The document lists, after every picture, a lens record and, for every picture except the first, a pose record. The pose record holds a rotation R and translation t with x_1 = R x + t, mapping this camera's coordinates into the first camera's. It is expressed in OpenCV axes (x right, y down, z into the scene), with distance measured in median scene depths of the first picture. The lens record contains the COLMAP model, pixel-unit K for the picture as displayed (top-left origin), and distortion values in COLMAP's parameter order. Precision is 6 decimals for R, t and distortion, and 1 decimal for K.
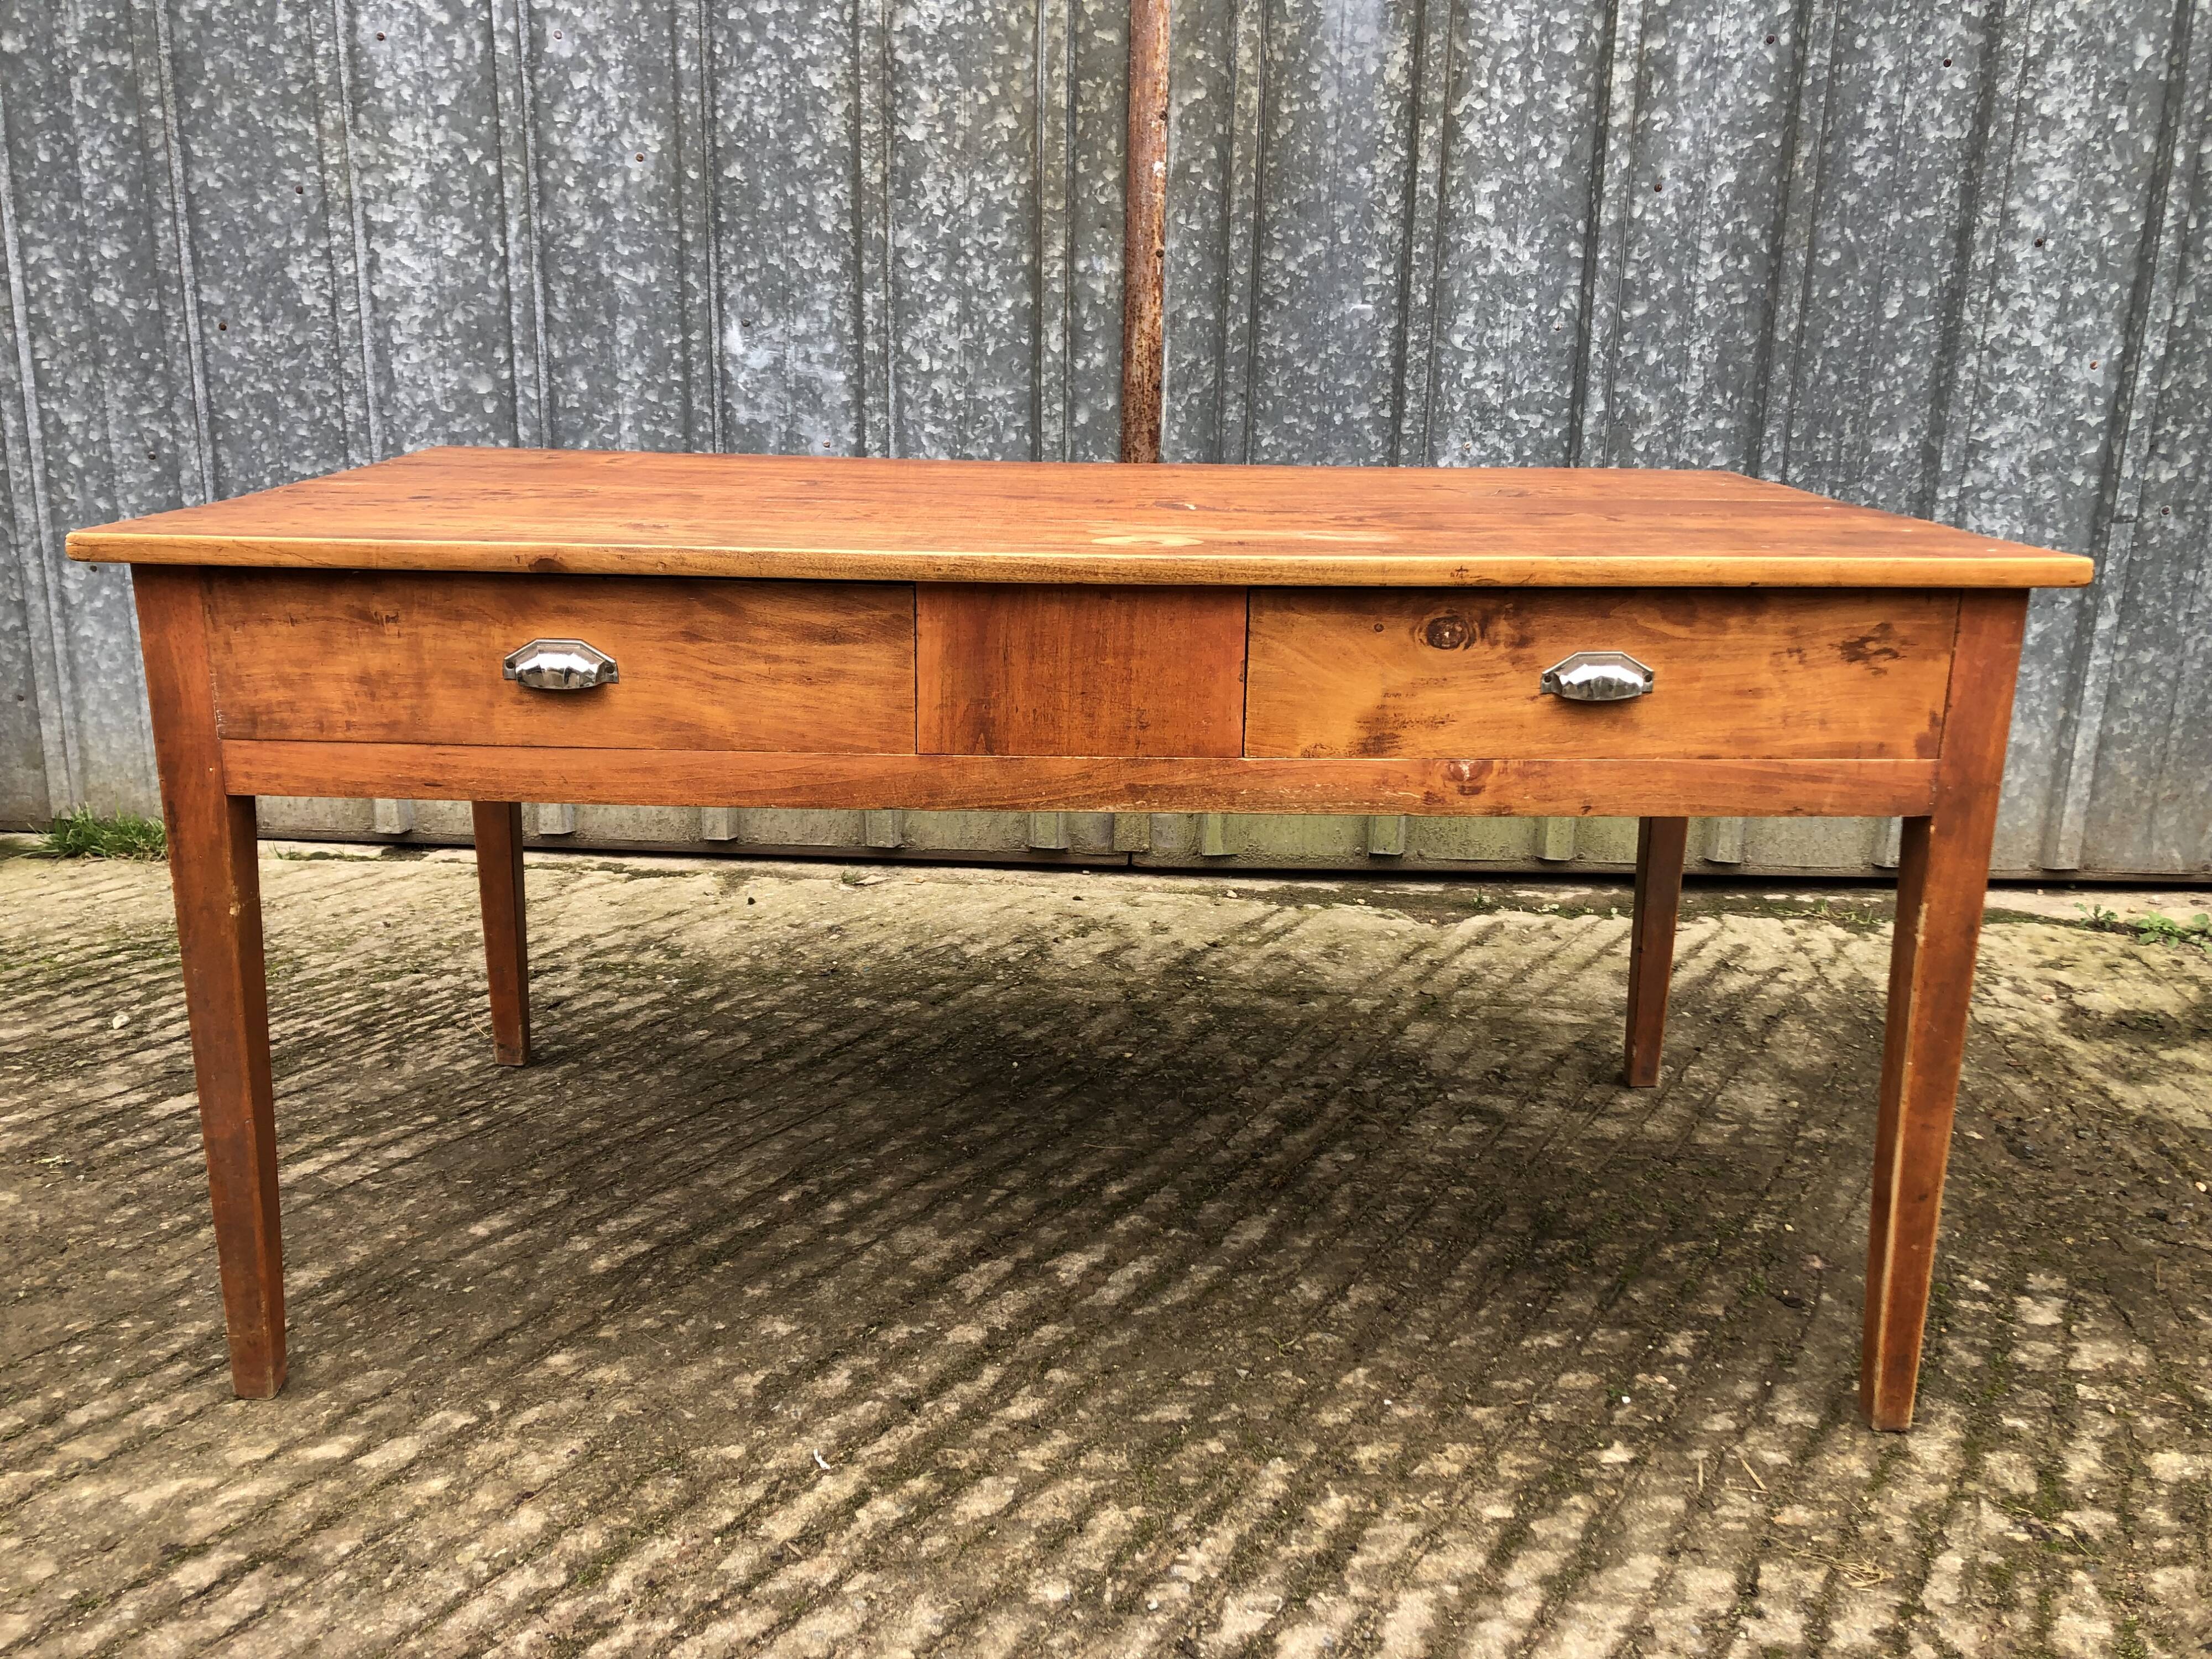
lens RADIAL K [[1777.7, 0, 1106.8], [0, 1777.7, 809.3], [0, 0, 1]] dist [0.005057, 0.014317]
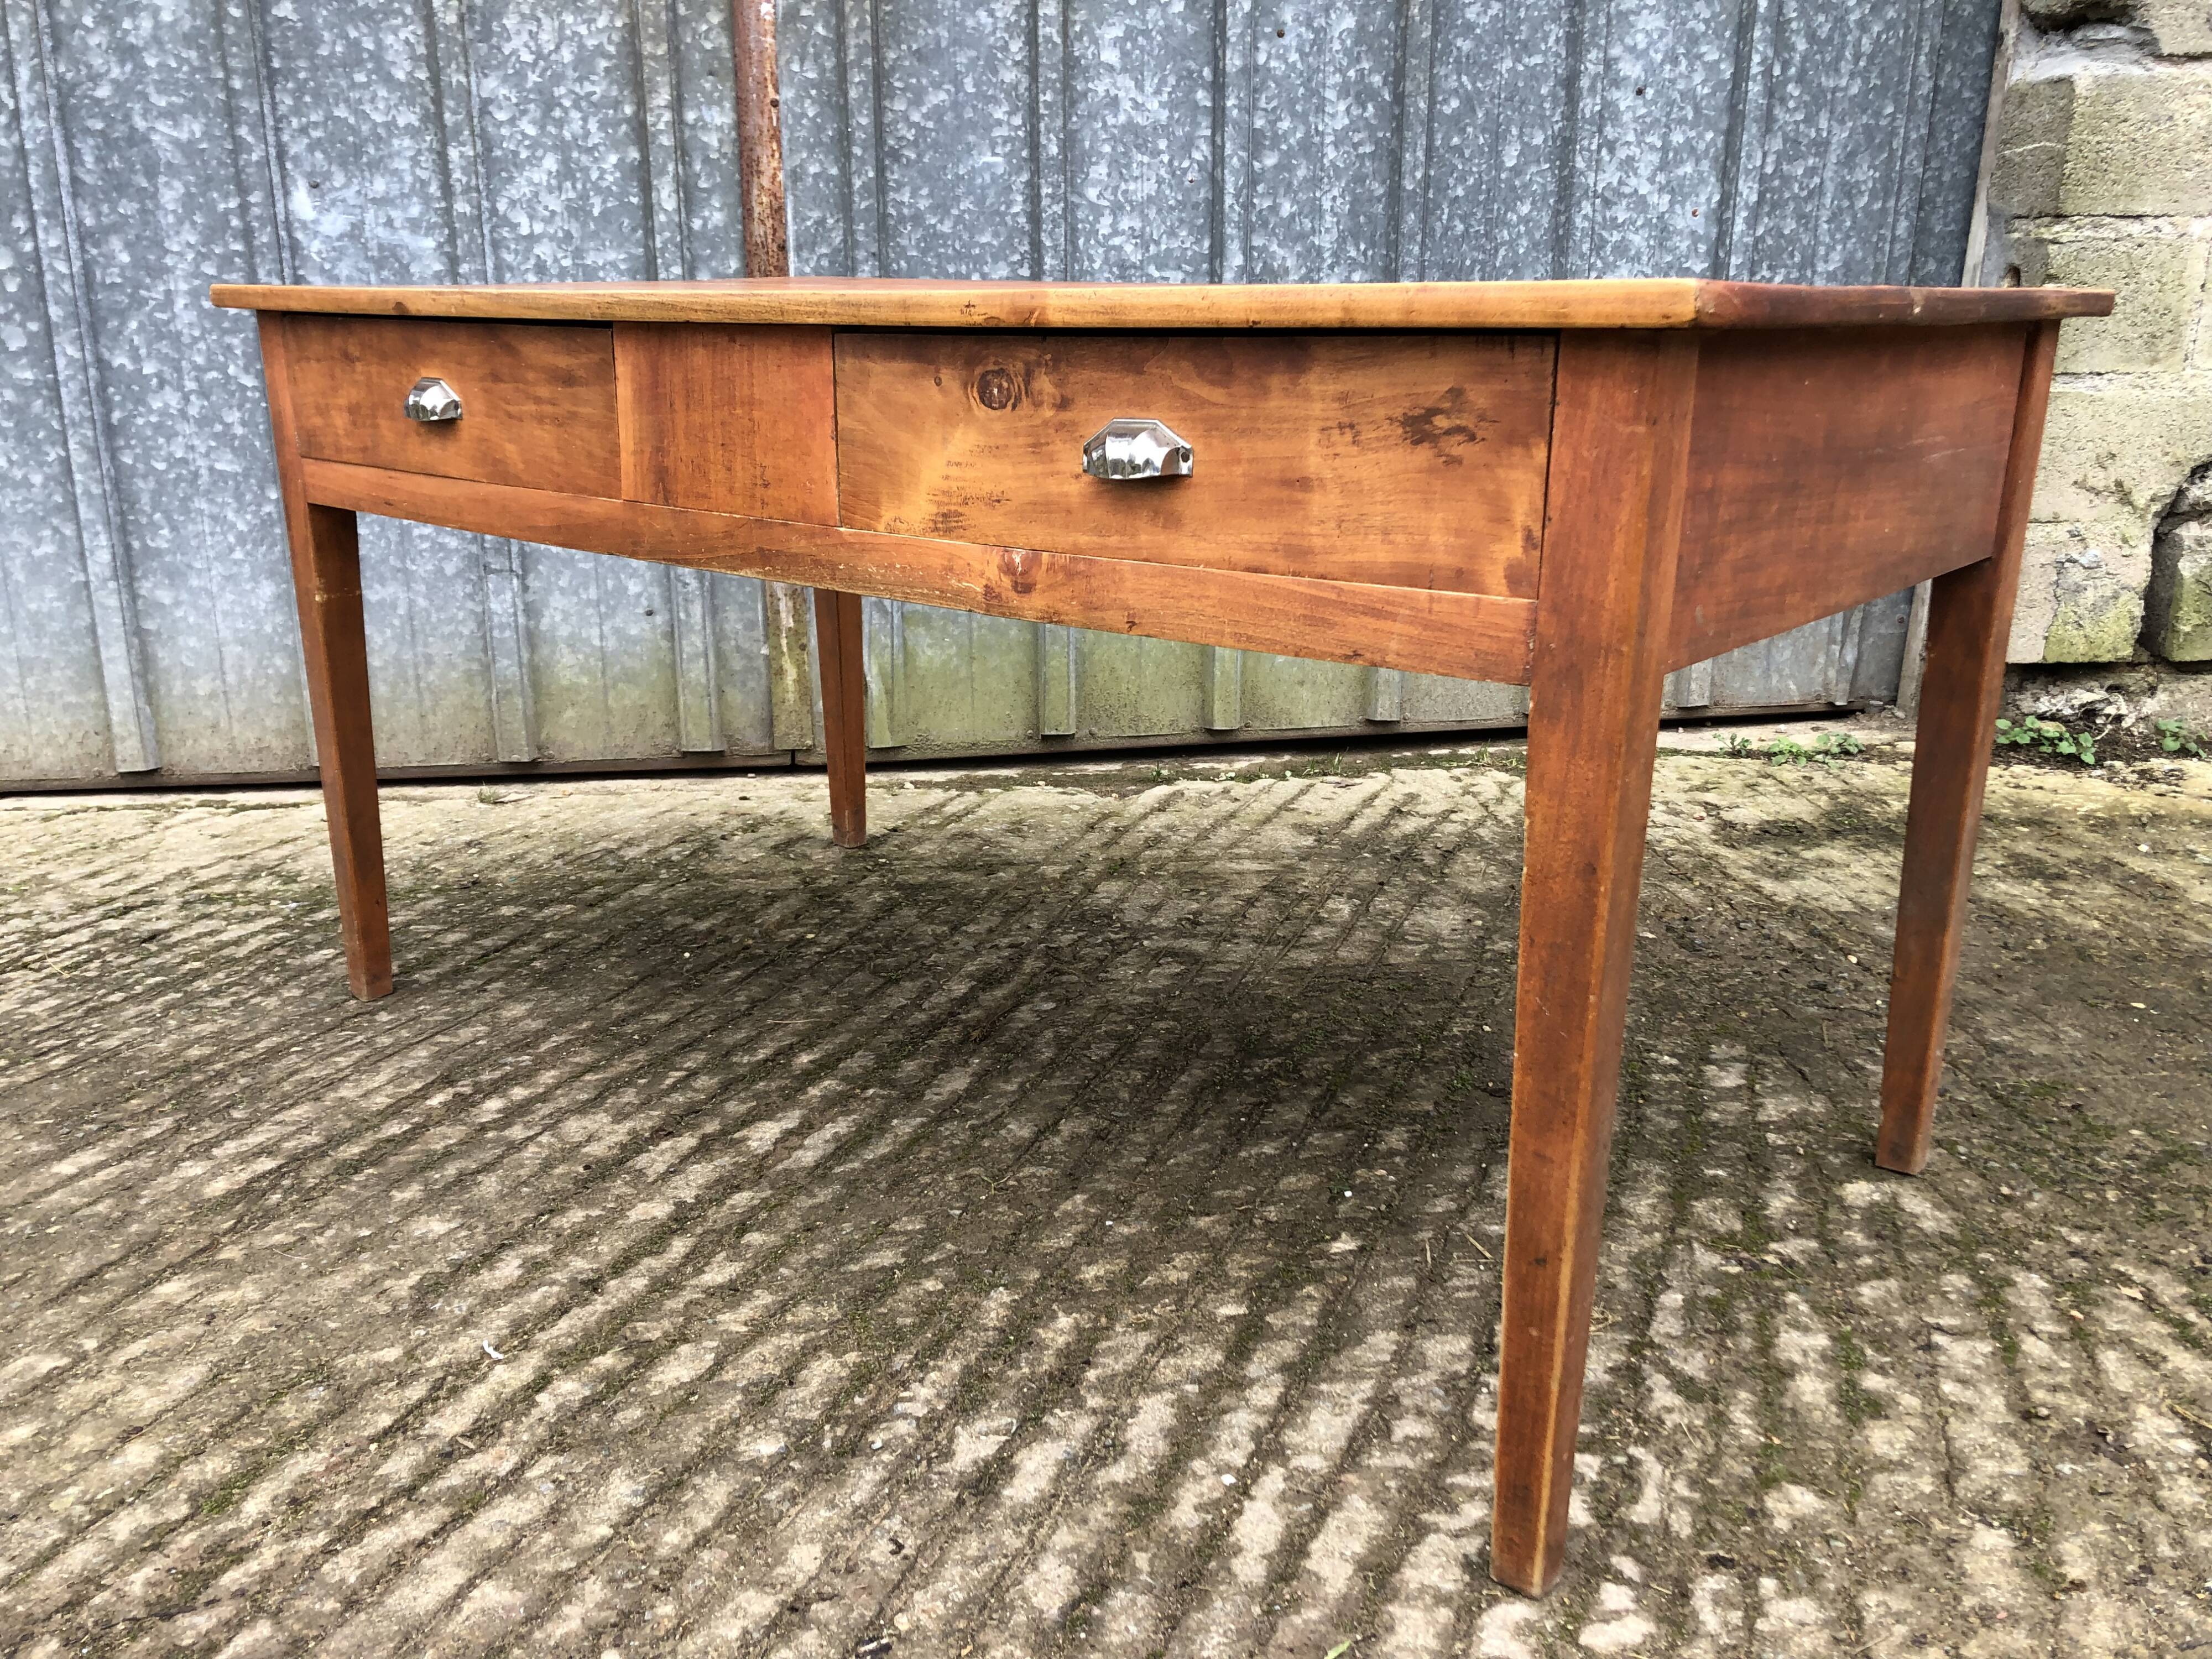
lens RADIAL K [[1777.7, 0, 1081.1], [0, 1777.7, 827.1], [0, 0, 1]] dist [0.005057, 0.014317]
pose [[0.981798, -0.073223, 0.175243, -0.004166], [0.069097, 0.997173, 0.029538, 0.052249], [-0.176911, -0.016892, 0.984082, 0.040429]]
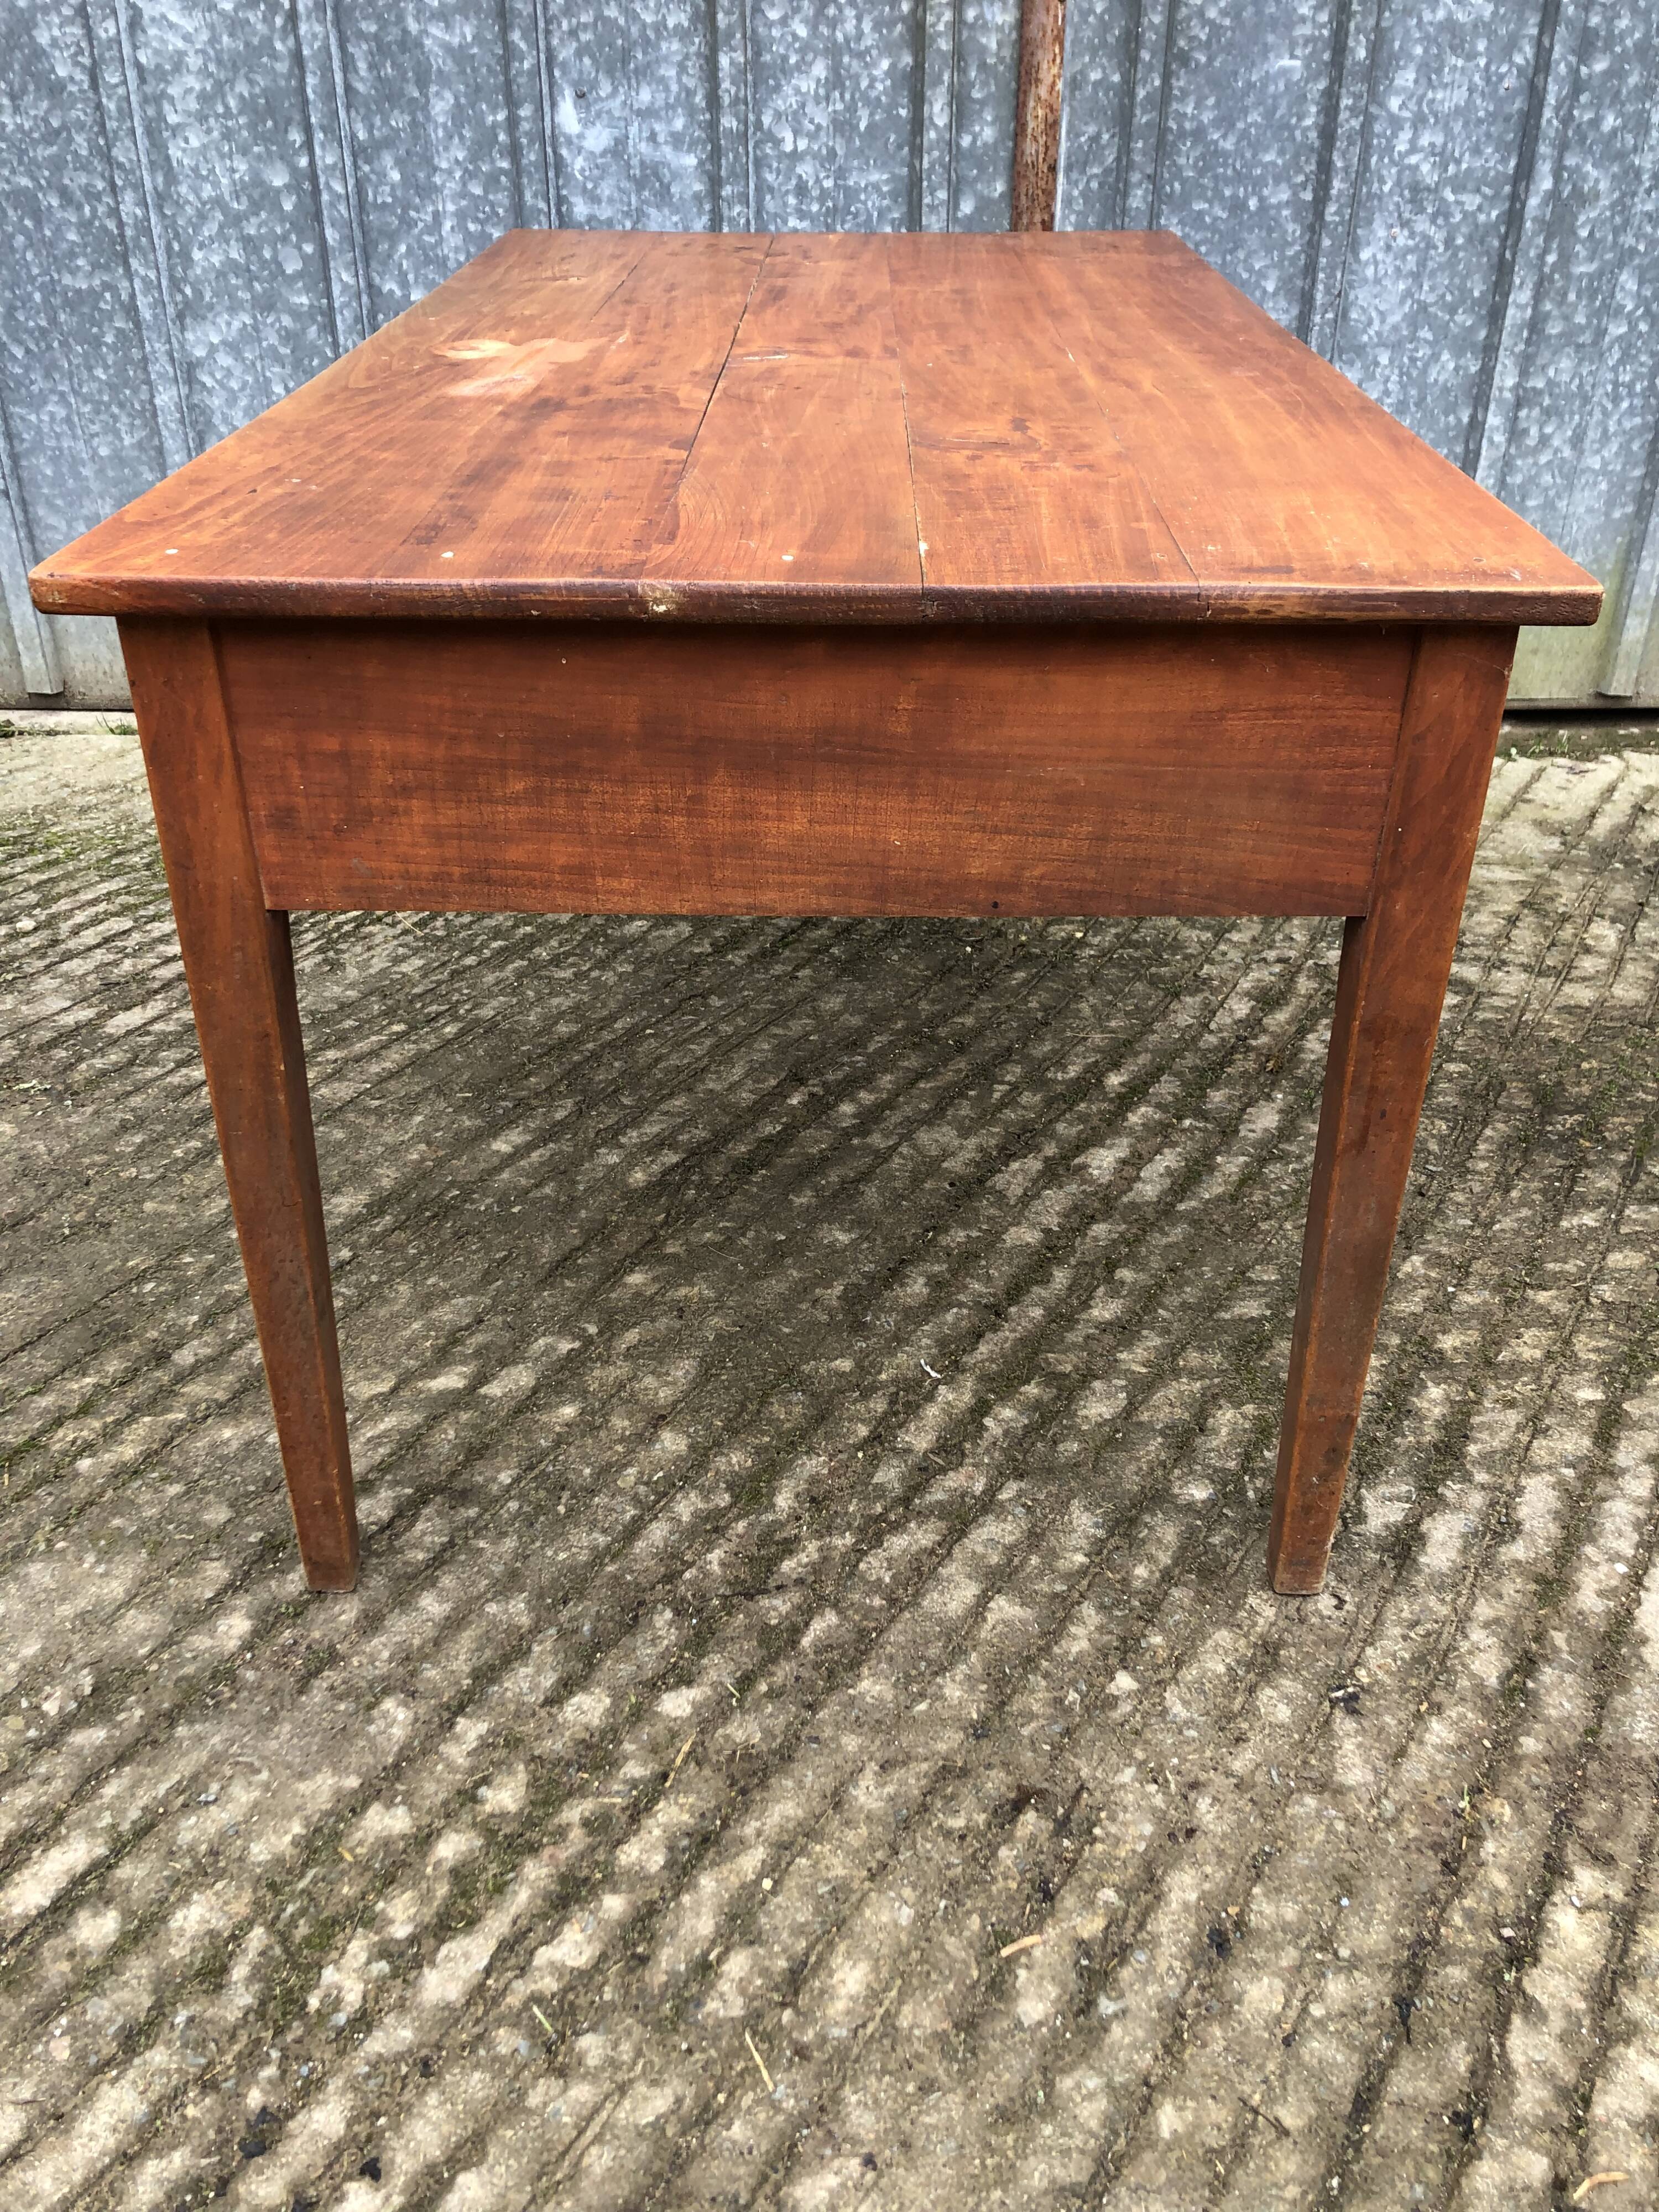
lens RADIAL K [[1777.7, 0, 843.2], [0, 1777.7, 1089.3], [0, 0, 1]] dist [0.005057, 0.014317]
pose [[0.998578, -0.036024, 0.039302, -0.130088], [0.024281, 0.963589, 0.266281, -0.035246], [-0.047463, -0.264948, 0.963094, 0.029502]]
